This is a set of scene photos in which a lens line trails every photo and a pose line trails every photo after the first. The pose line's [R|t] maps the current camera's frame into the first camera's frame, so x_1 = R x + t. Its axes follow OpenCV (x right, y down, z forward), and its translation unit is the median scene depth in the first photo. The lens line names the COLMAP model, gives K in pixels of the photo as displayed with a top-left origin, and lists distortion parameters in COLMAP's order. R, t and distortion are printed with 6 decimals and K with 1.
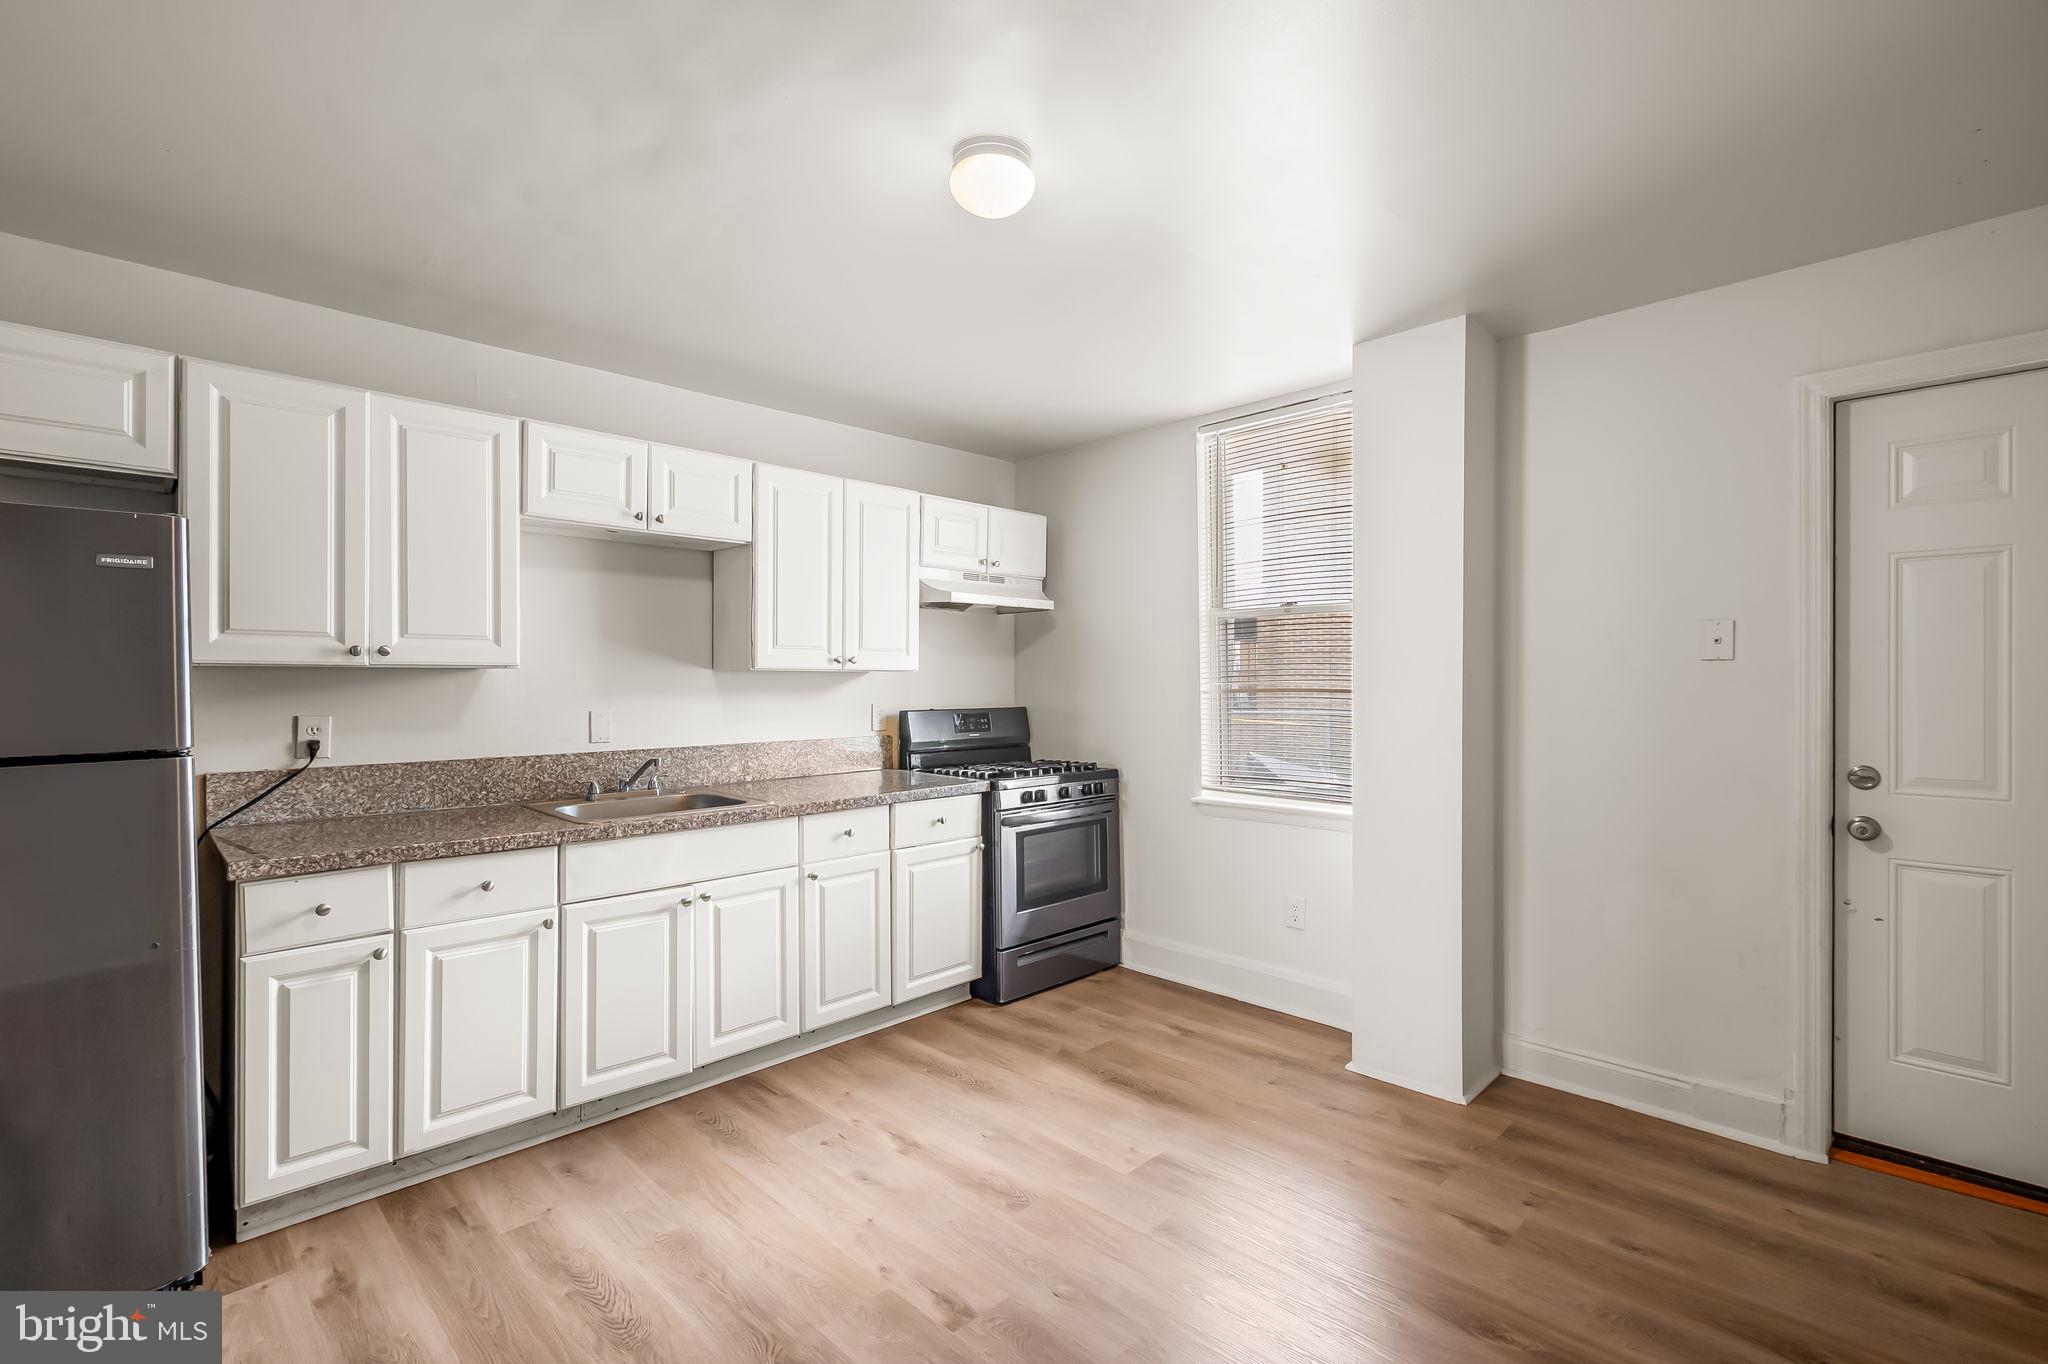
lens RADIAL K [[922.1, 0, 1022.5], [0, 922.1, 677.6], [0, 0, 1]] dist [0.008977, -0.001797]
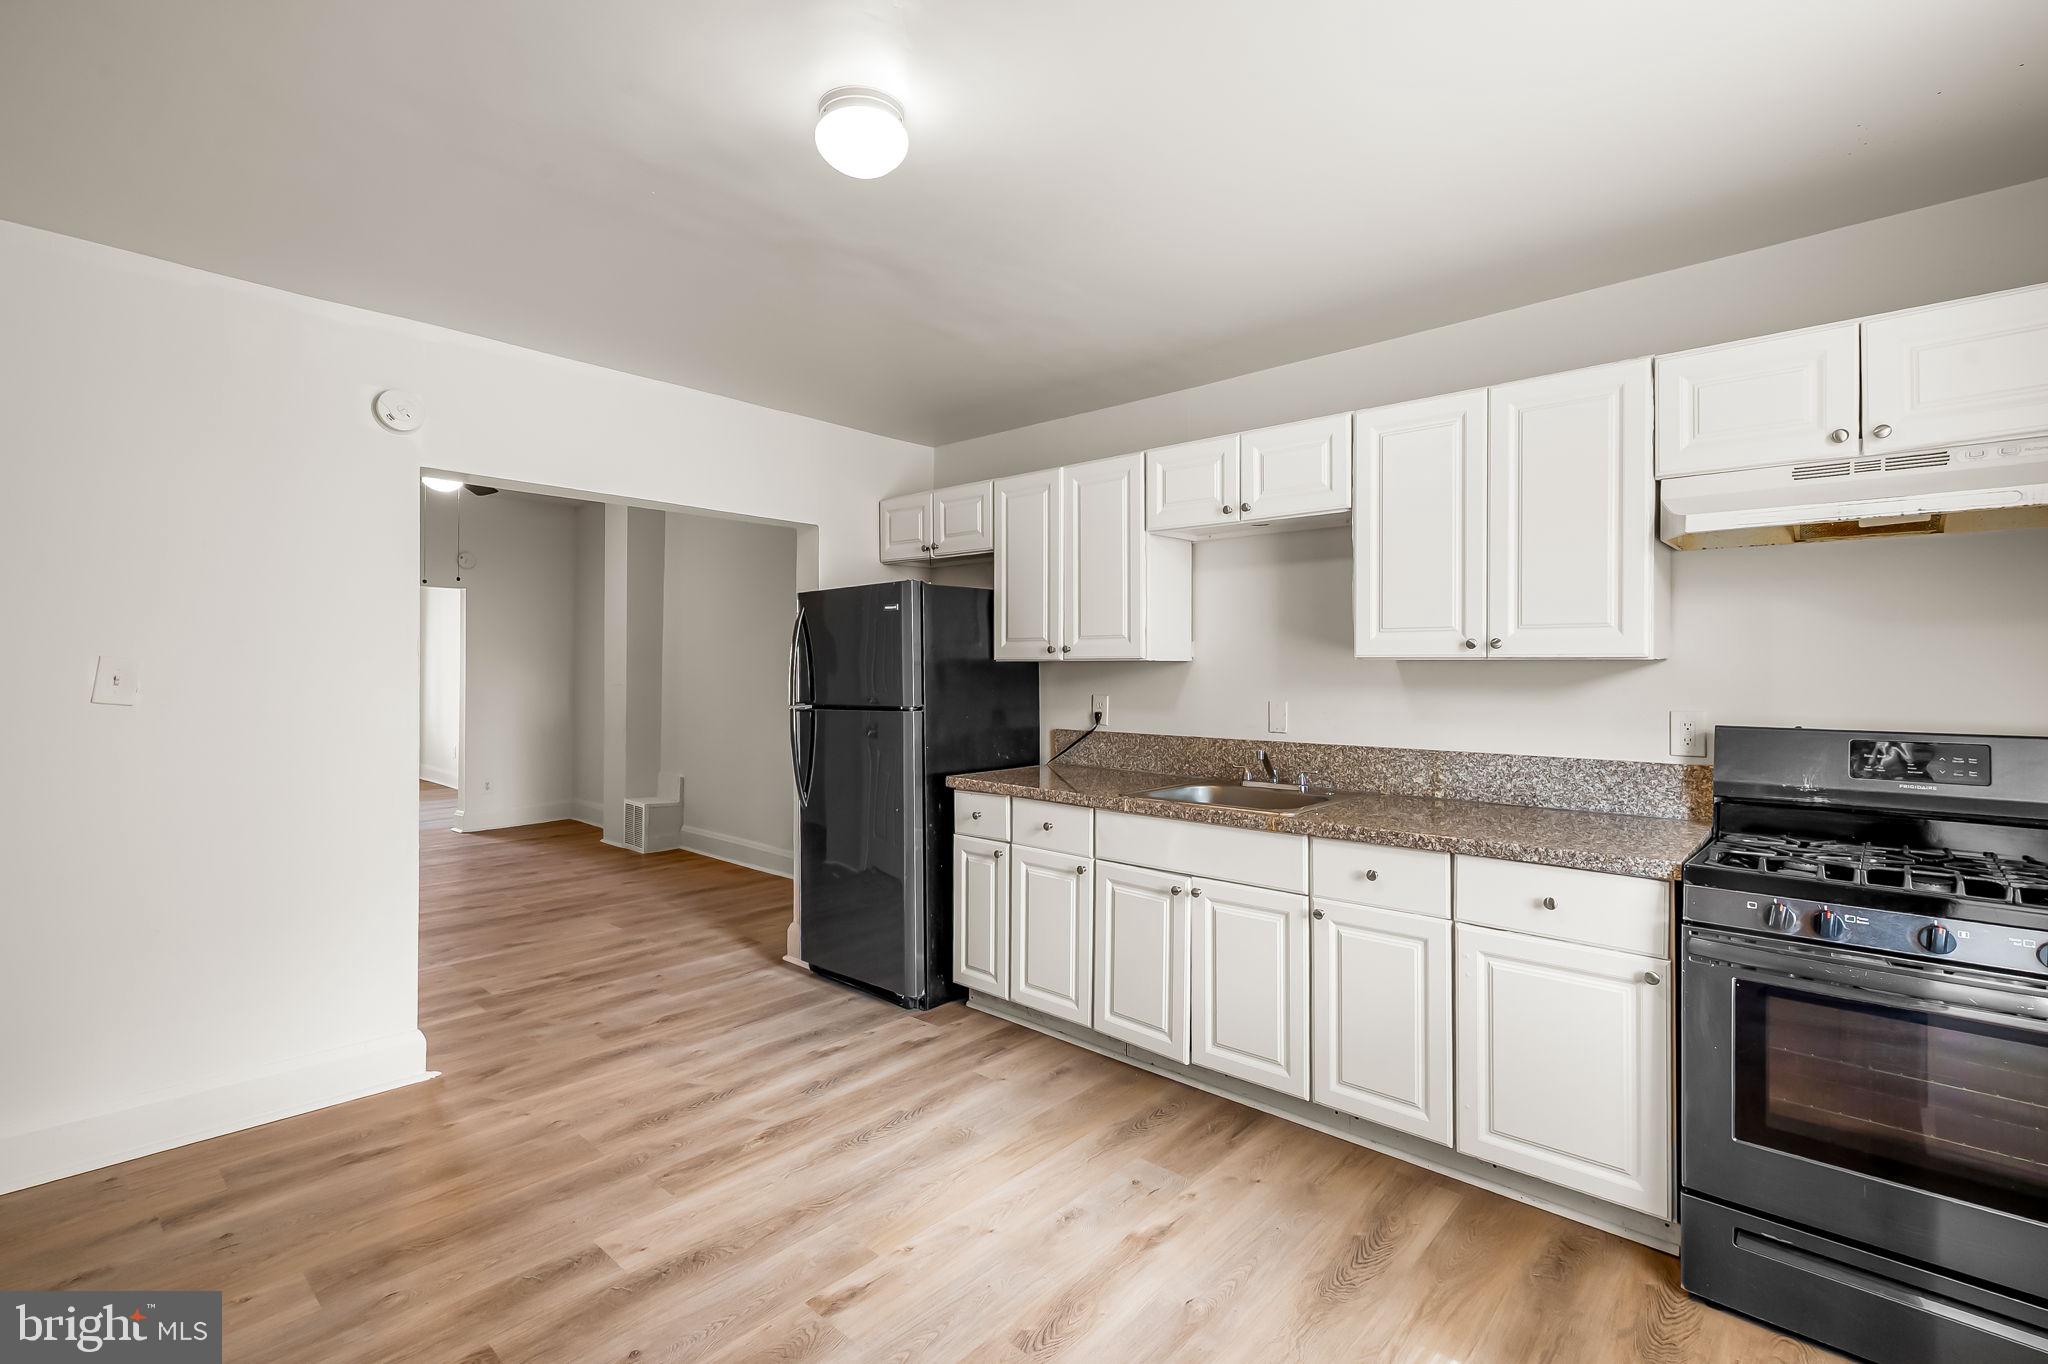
lens RADIAL K [[922.1, 0, 1015.7], [0, 922.1, 665.6], [0, 0, 1]] dist [0.008977, -0.001797]
pose [[0.046416, -0.002692, -0.998919, 0.588400], [-0.000534, 0.999996, -0.002720, -0.000328], [0.998922, 0.000660, 0.046414, 0.720345]]
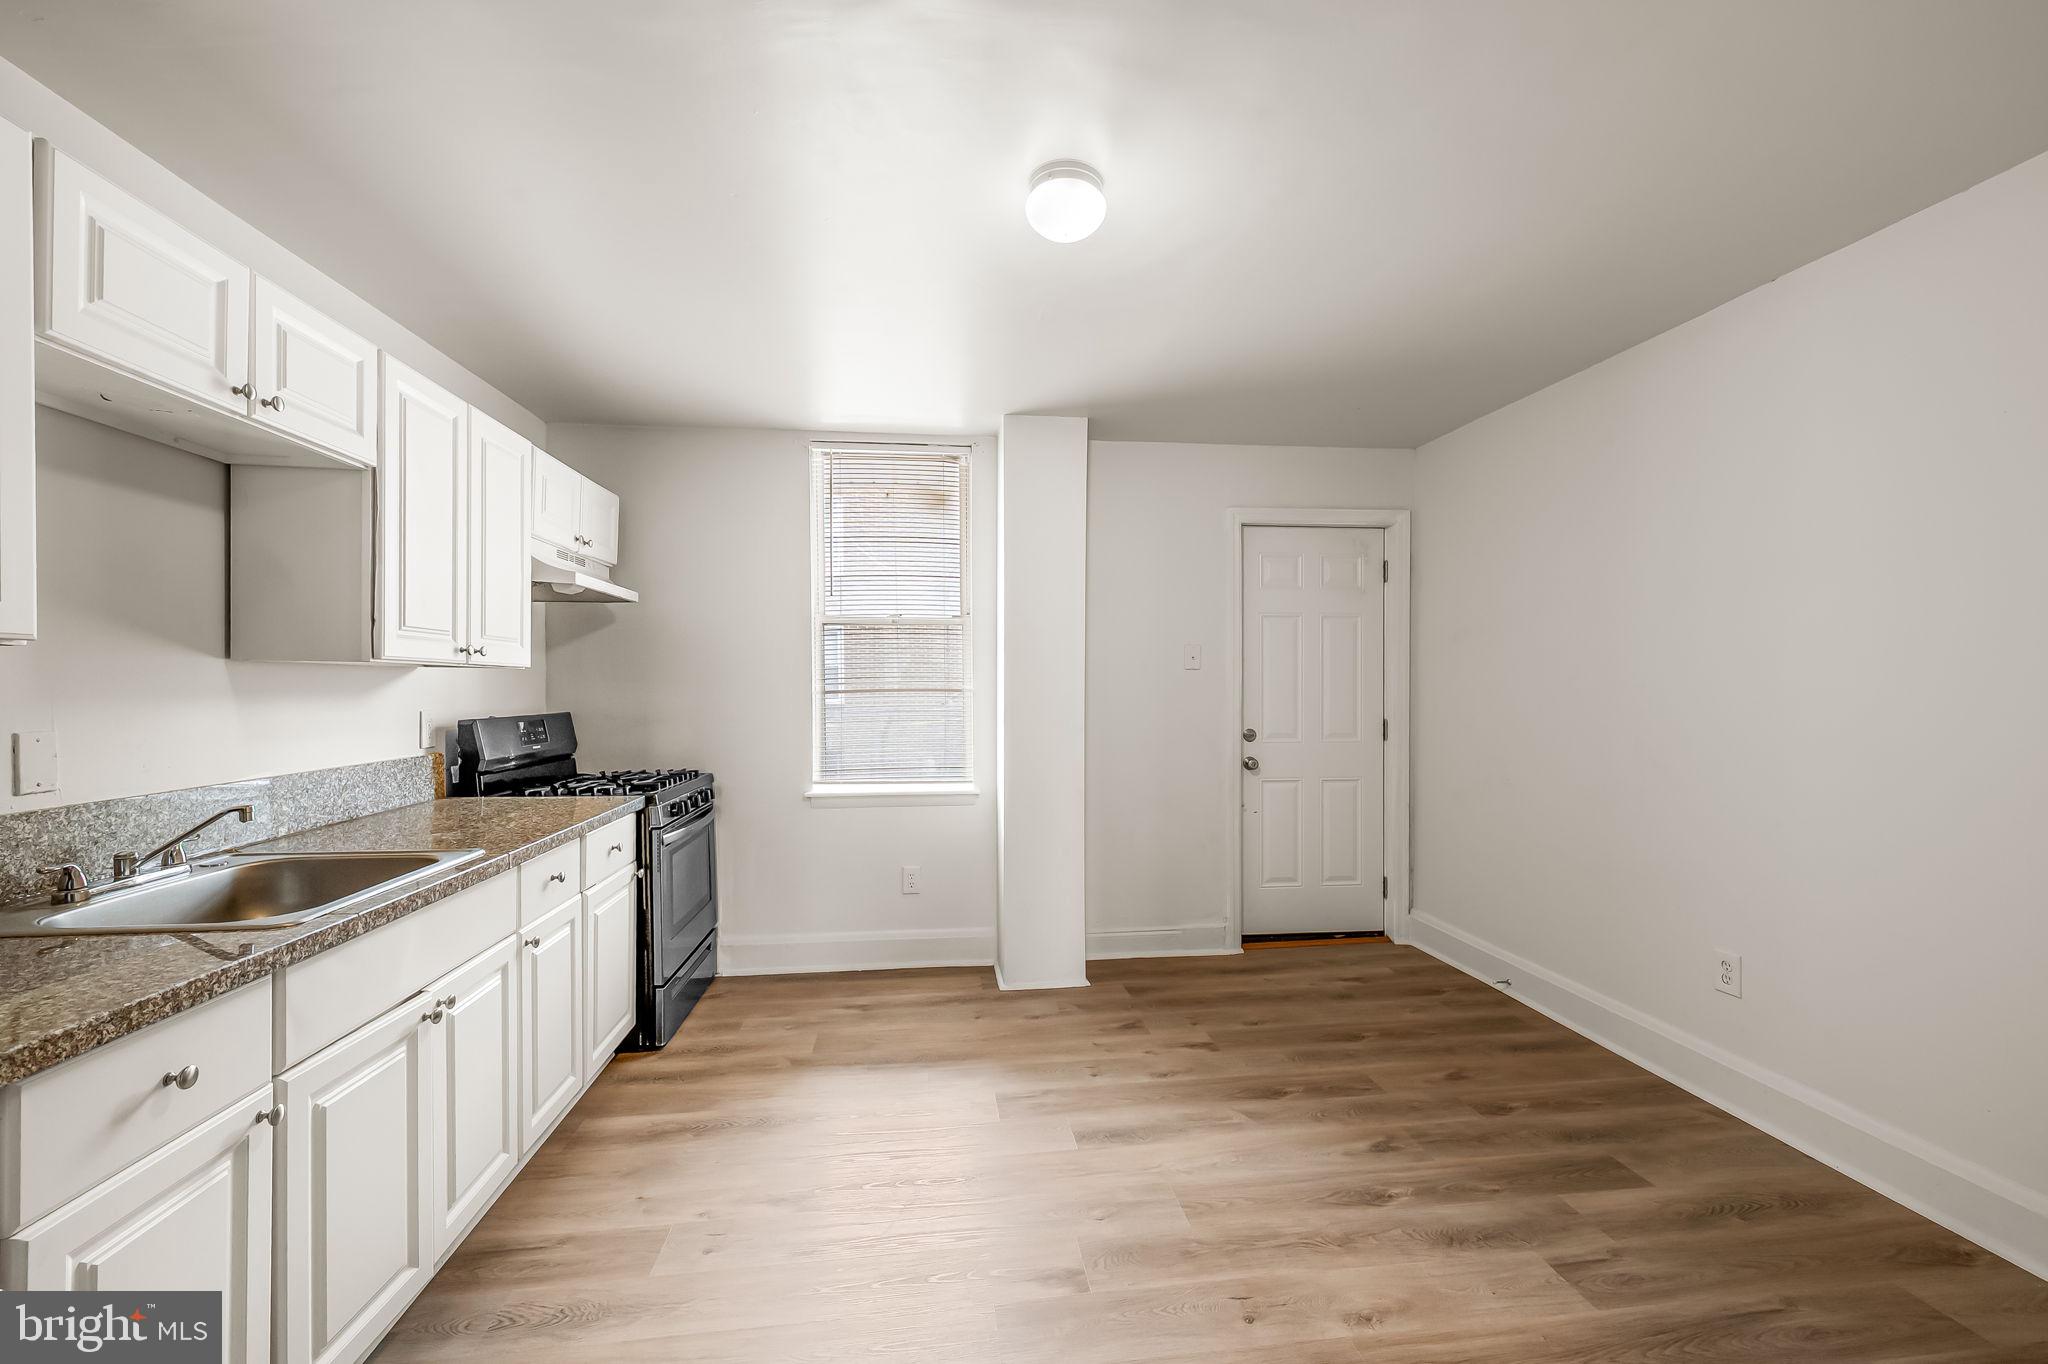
lens RADIAL K [[830.3, 0, 1023.6], [0, 830.3, 687.1], [0, 0, 1]] dist [0.011830, -0.000451]
pose [[0.612792, -0.000158, 0.790244, -0.532366], [-0.002230, 0.999996, 0.001929, 0.009008], [-0.790241, -0.002944, 0.612789, 0.290005]]
